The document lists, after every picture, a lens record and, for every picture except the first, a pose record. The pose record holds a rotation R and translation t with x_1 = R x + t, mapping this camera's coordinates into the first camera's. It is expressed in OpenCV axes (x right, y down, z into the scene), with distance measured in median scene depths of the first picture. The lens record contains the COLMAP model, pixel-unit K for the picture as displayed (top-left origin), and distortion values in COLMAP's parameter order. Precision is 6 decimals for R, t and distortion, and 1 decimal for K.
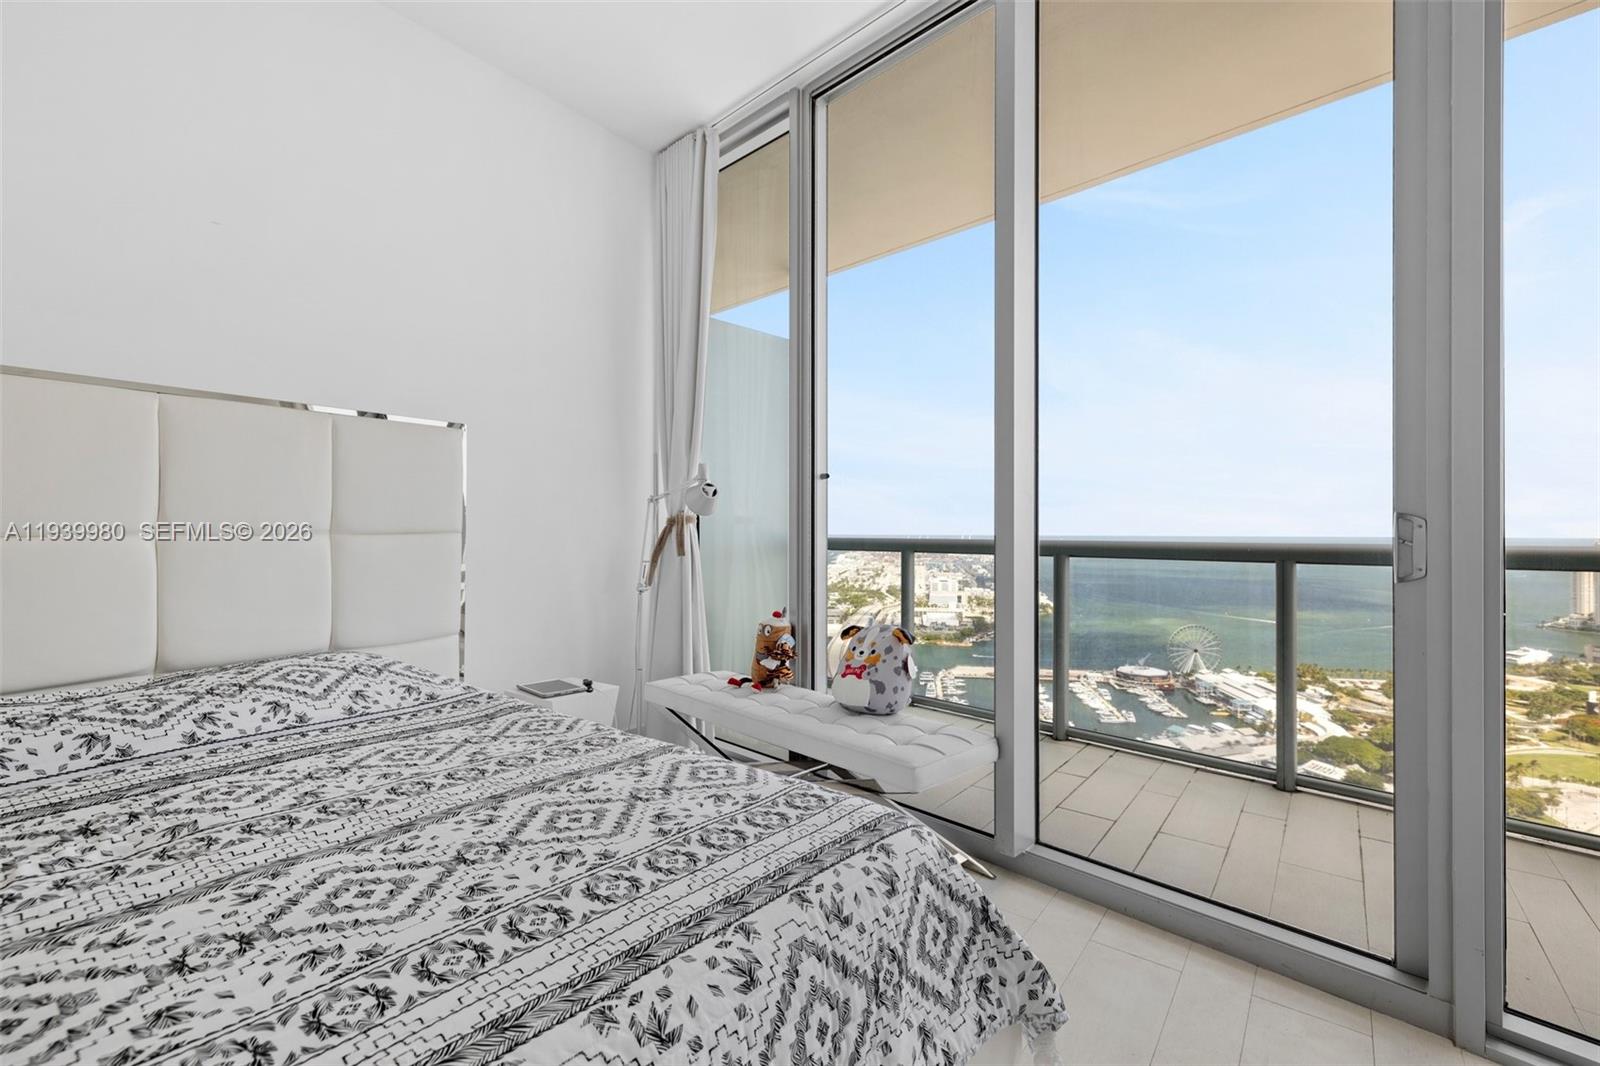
lens RADIAL K [[668.8, 0, 781.8], [0, 668.8, 537.6], [0, 0, 1]] dist [-0.001160, 0.001105]
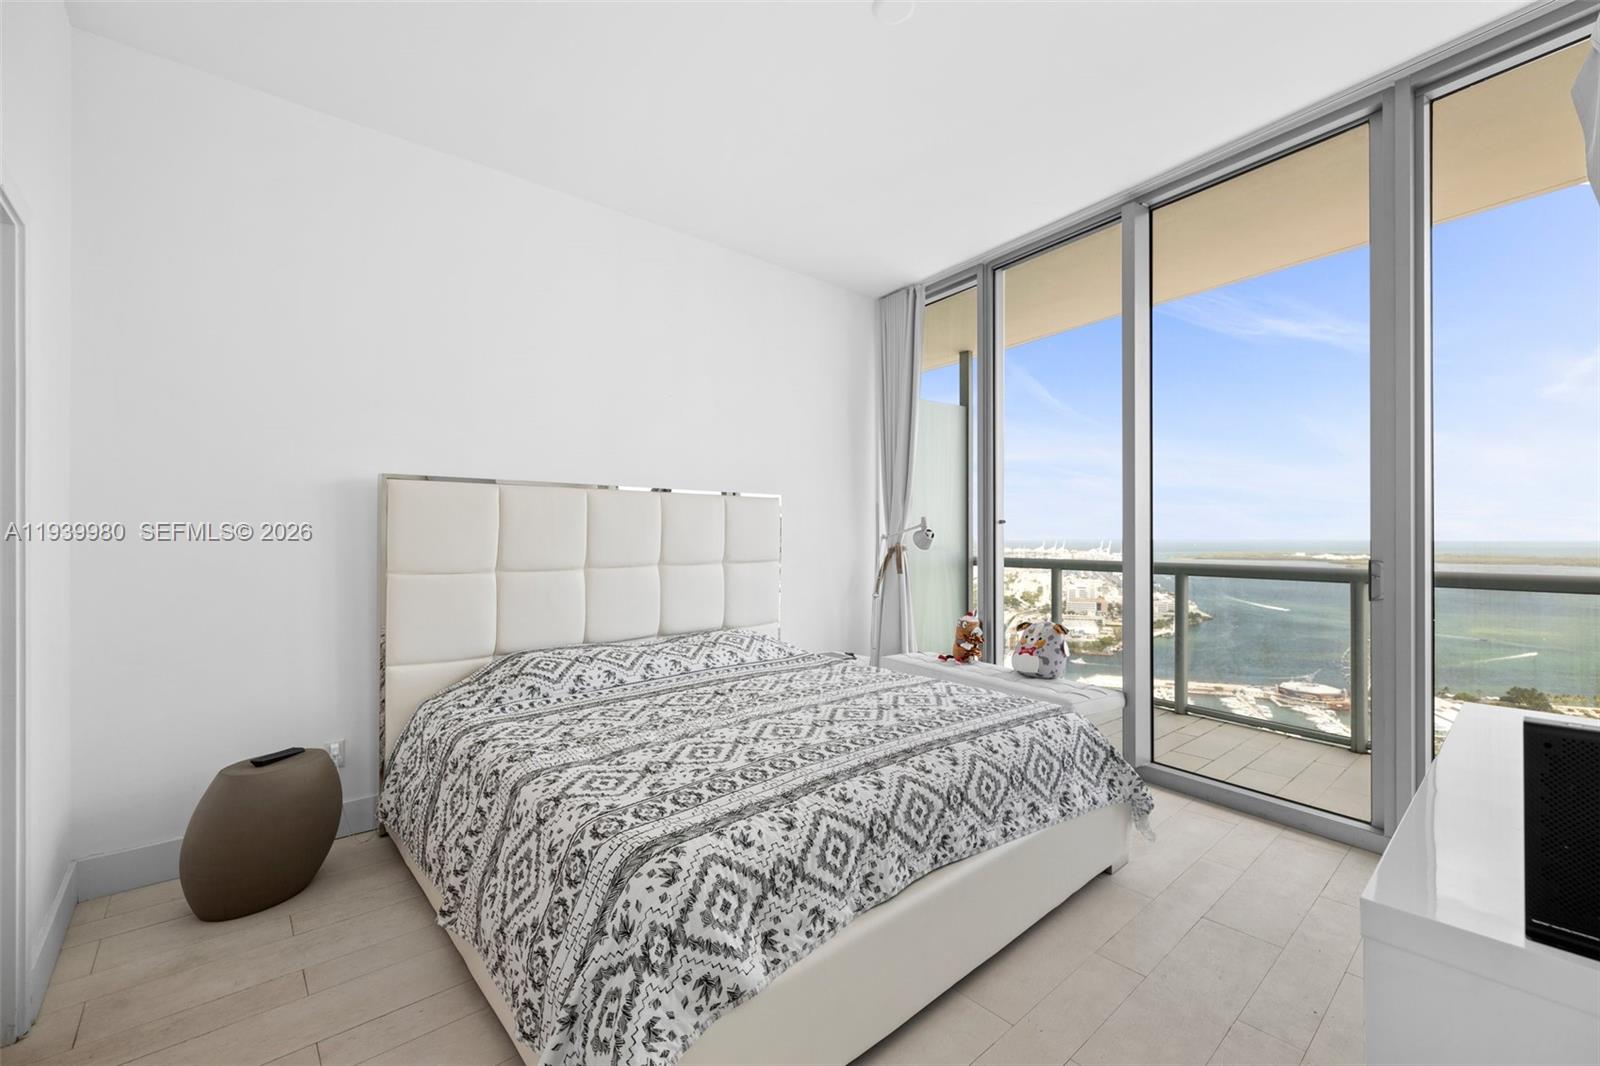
lens RADIAL K [[668.2, 0, 789.3], [0, 668.2, 532.7], [0, 0, 1]] dist [-0.000084, -0.000400]
pose [[0.984824, -0.000401, -0.173554, -0.152292], [-0.001688, 0.999928, -0.011892, -0.051282], [0.173546, 0.012005, 0.984753, -0.576007]]
